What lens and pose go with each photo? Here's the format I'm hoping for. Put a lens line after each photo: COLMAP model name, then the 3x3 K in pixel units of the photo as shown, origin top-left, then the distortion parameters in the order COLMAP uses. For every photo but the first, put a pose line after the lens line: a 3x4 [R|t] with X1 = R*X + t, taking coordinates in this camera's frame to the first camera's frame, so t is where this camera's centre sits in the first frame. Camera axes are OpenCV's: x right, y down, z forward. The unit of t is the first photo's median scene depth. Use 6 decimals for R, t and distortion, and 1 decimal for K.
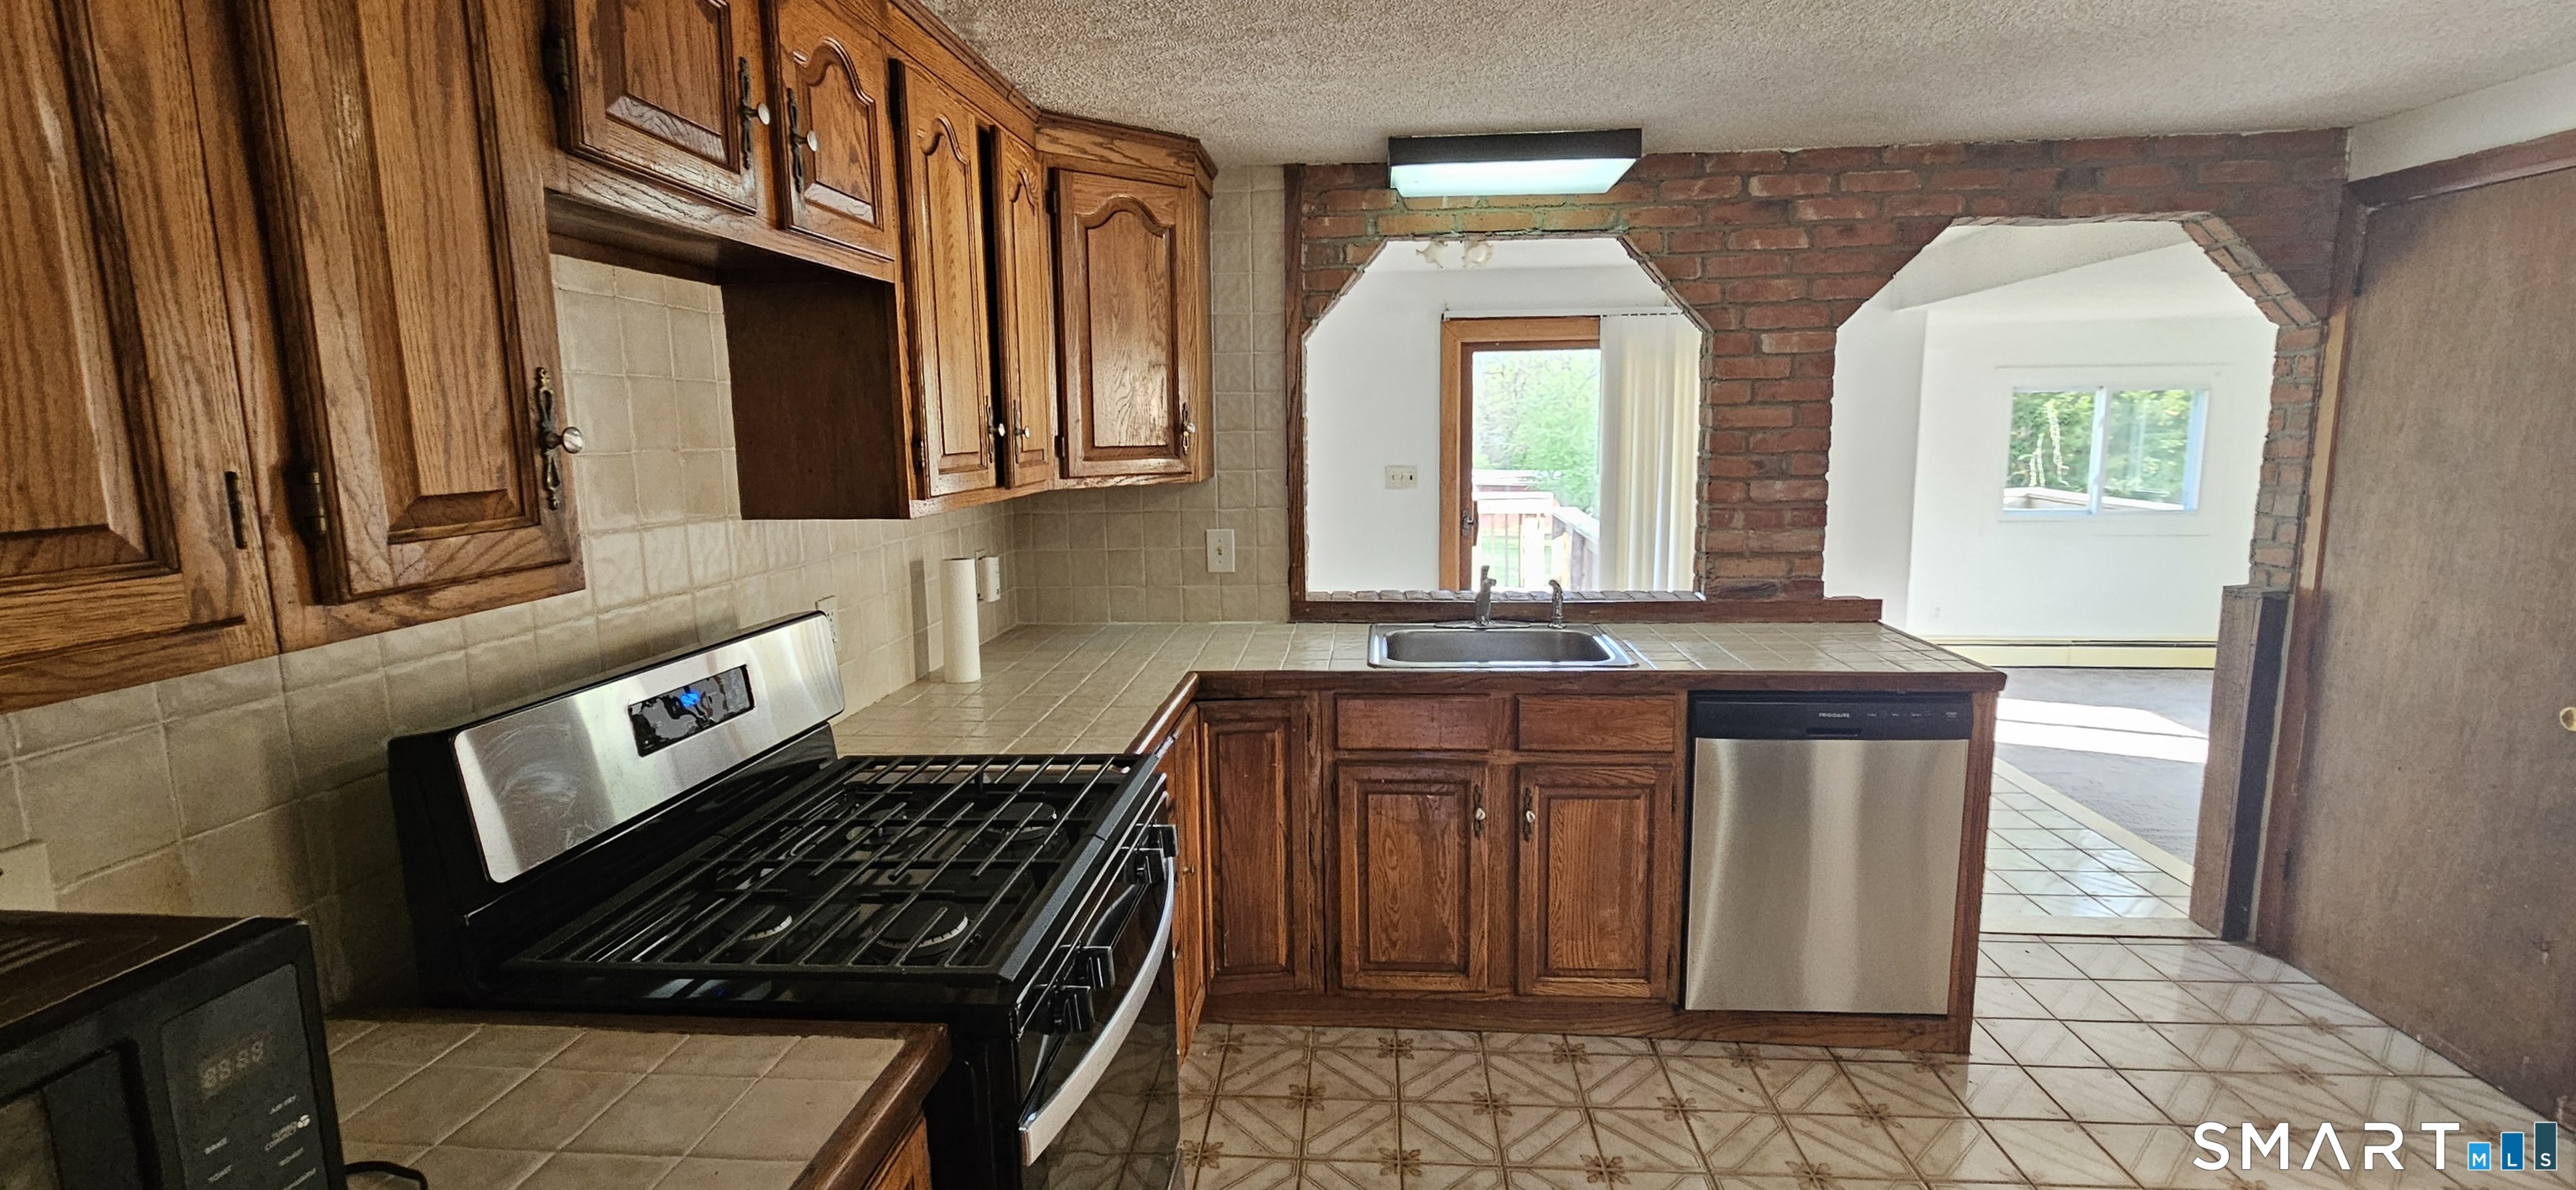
lens RADIAL K [[1104.5, 0, 1288.0], [0, 1104.5, 595.0], [0, 0, 1]] dist [0.001365, 0.000089]
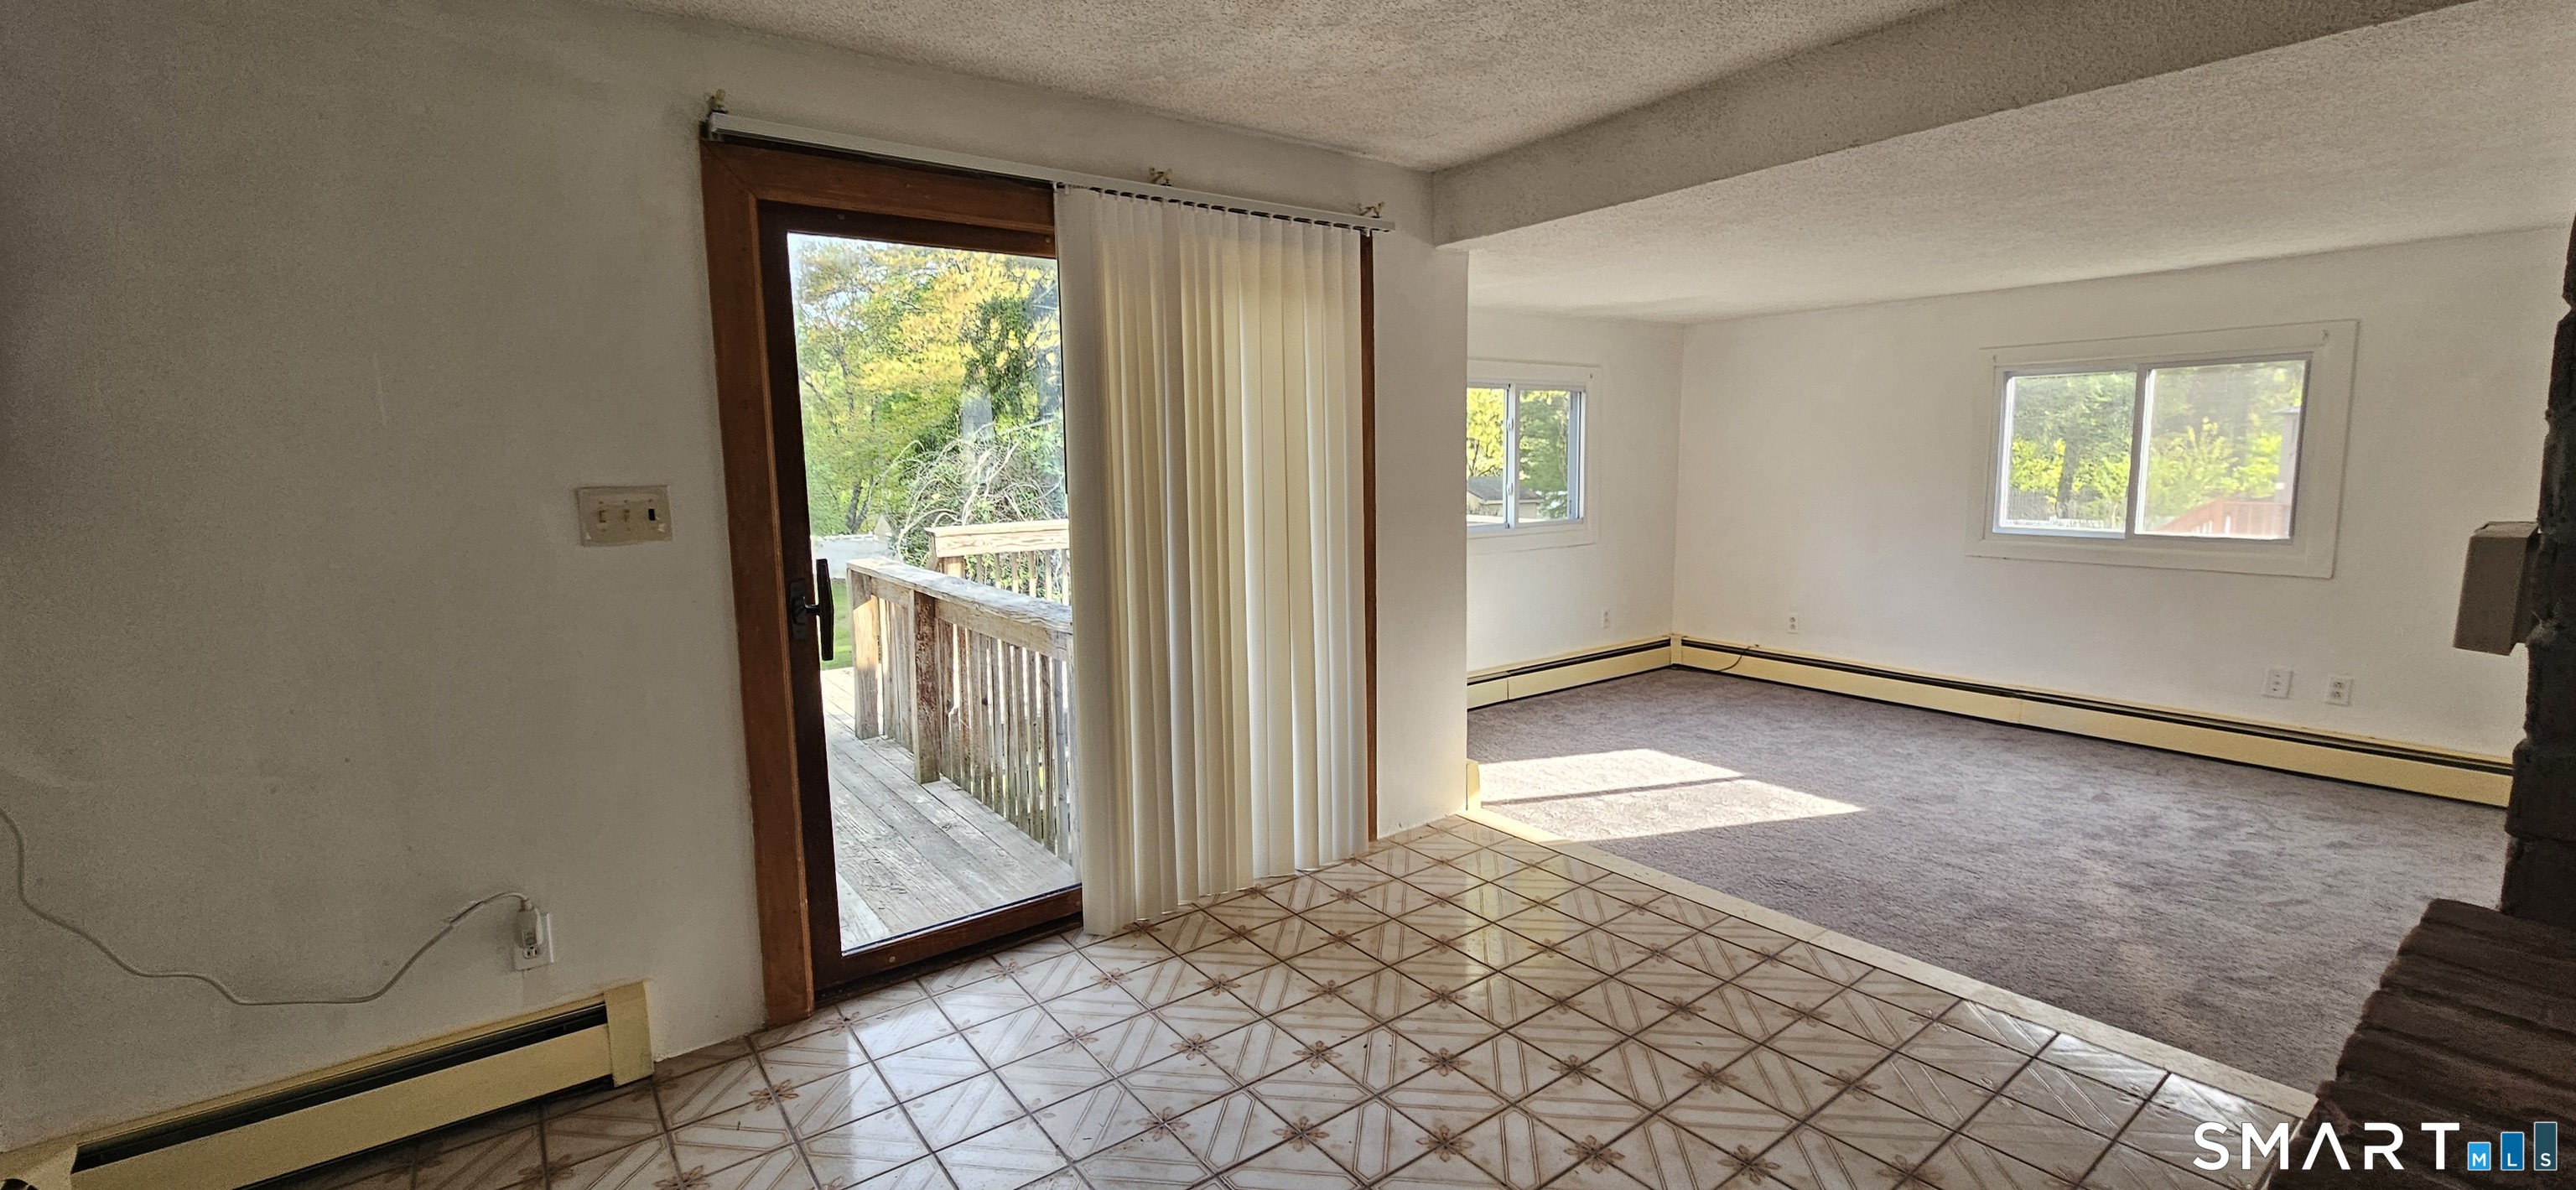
lens RADIAL K [[1089.1, 0, 1292.8], [0, 1089.1, 592.5], [0, 0, 1]] dist [-0.001185, 0.000189]
pose [[0.732872, -0.077086, 0.675986, 0.021050], [0.095366, 0.995391, 0.010119, -0.117513], [-0.673650, 0.057050, 0.736845, 1.089697]]
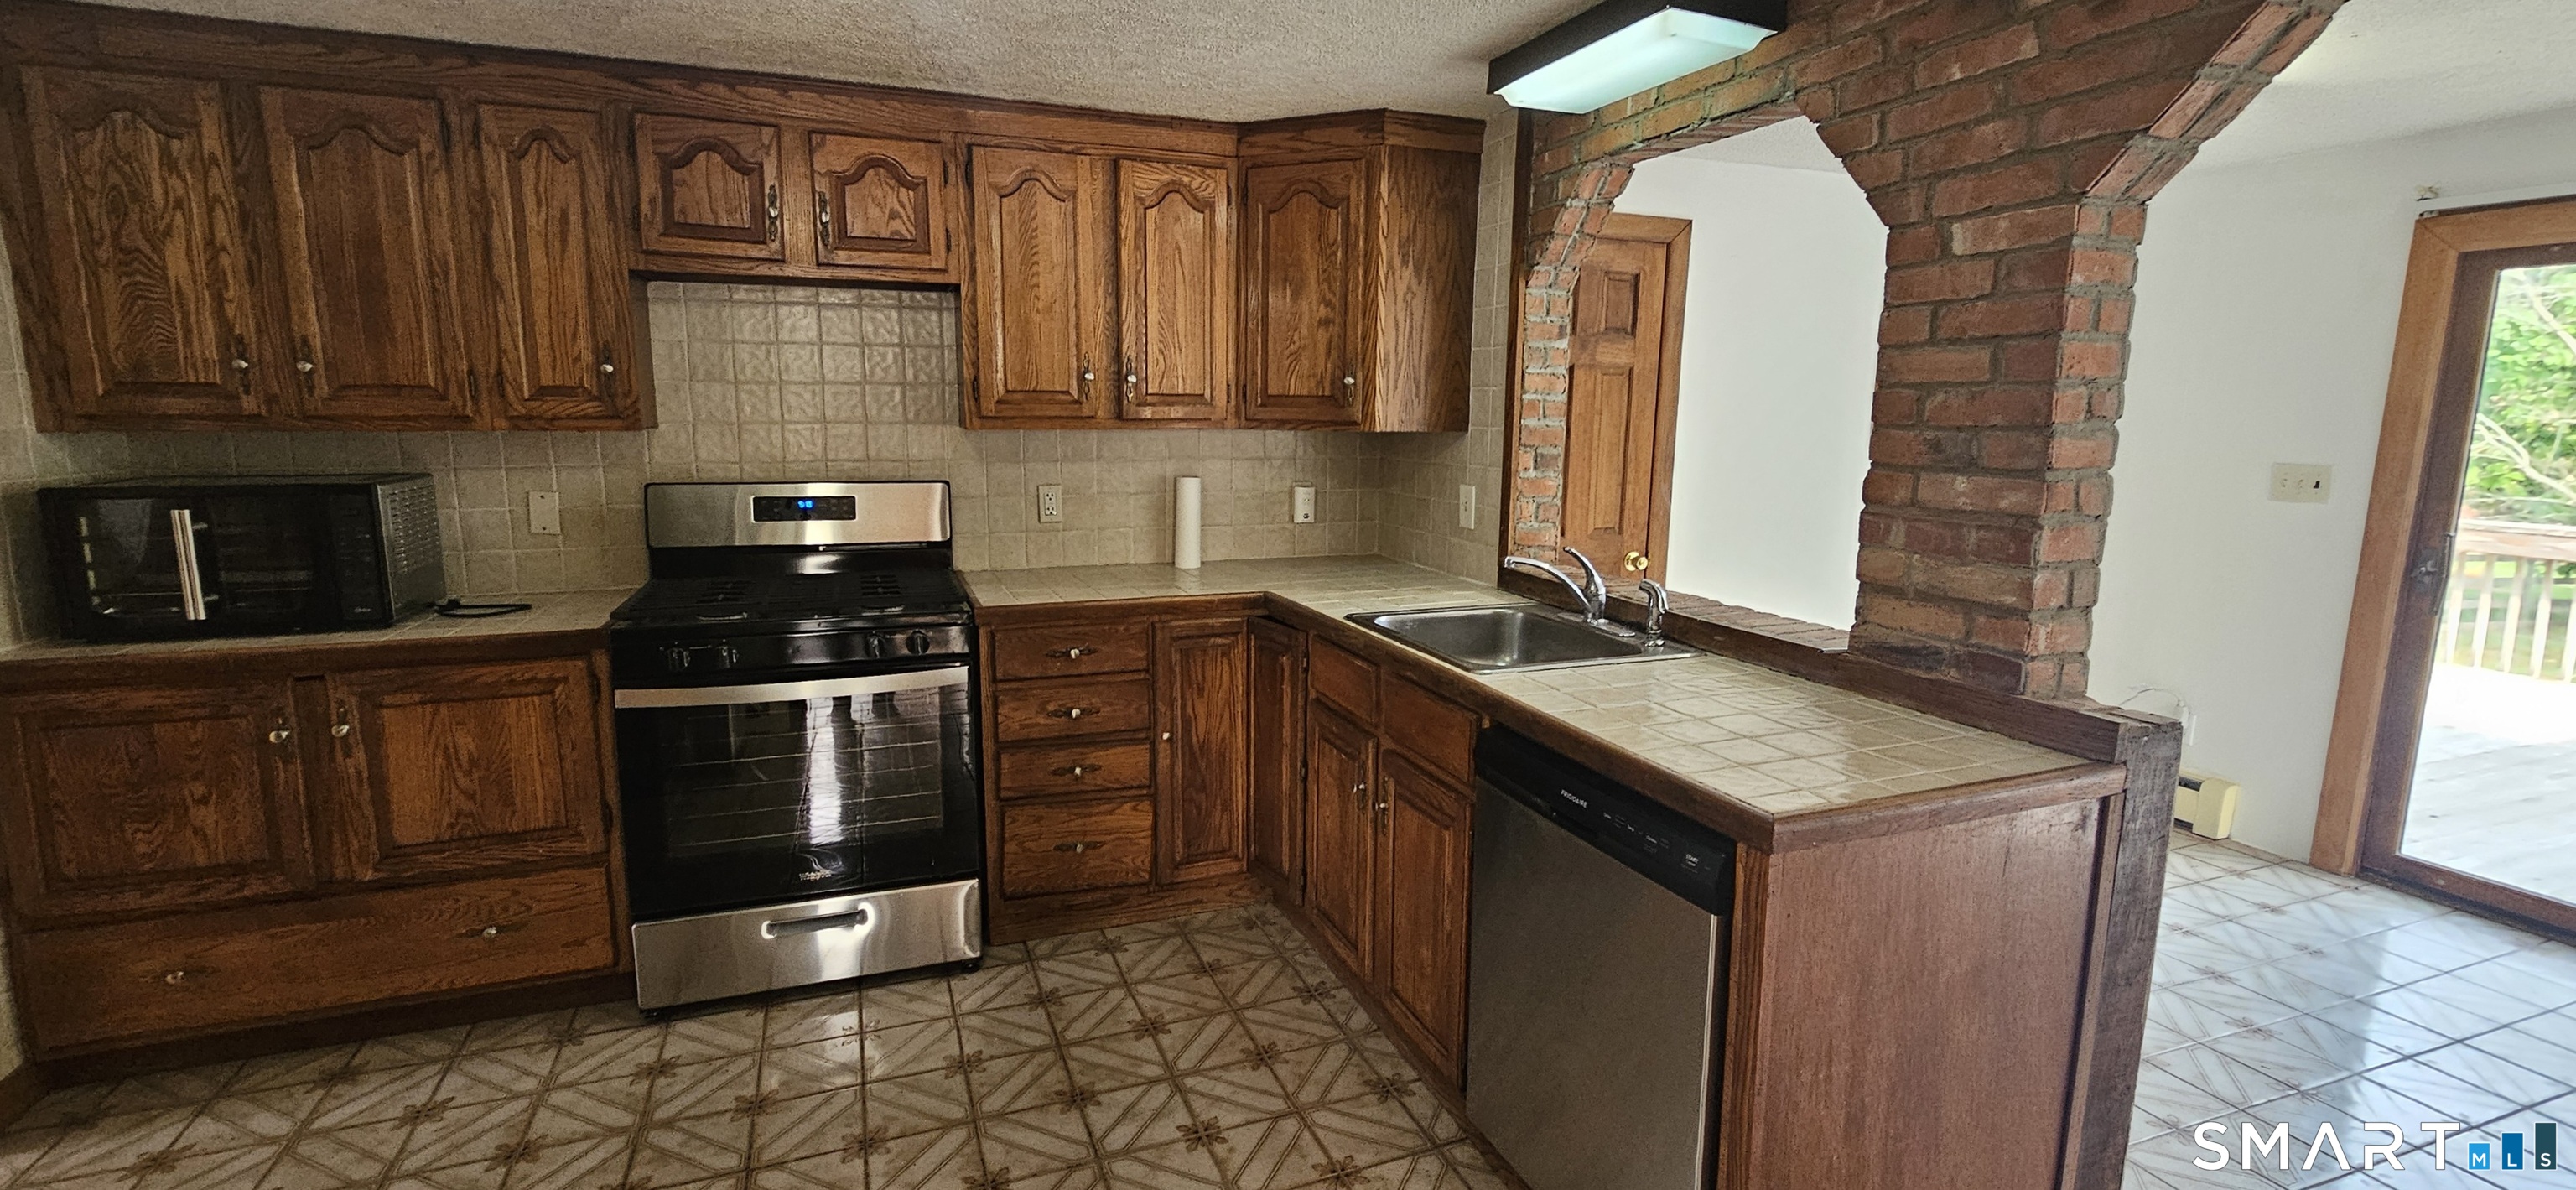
lens RADIAL K [[1089.1, 0, 1292.8], [0, 1089.1, 592.5], [0, 0, 1]] dist [-0.001185, 0.000189]
pose [[0.449585, 0.170517, -0.876811, 0.811007], [-0.154051, 0.981703, 0.111926, -0.053568], [0.879853, 0.084754, 0.467627, 0.433221]]
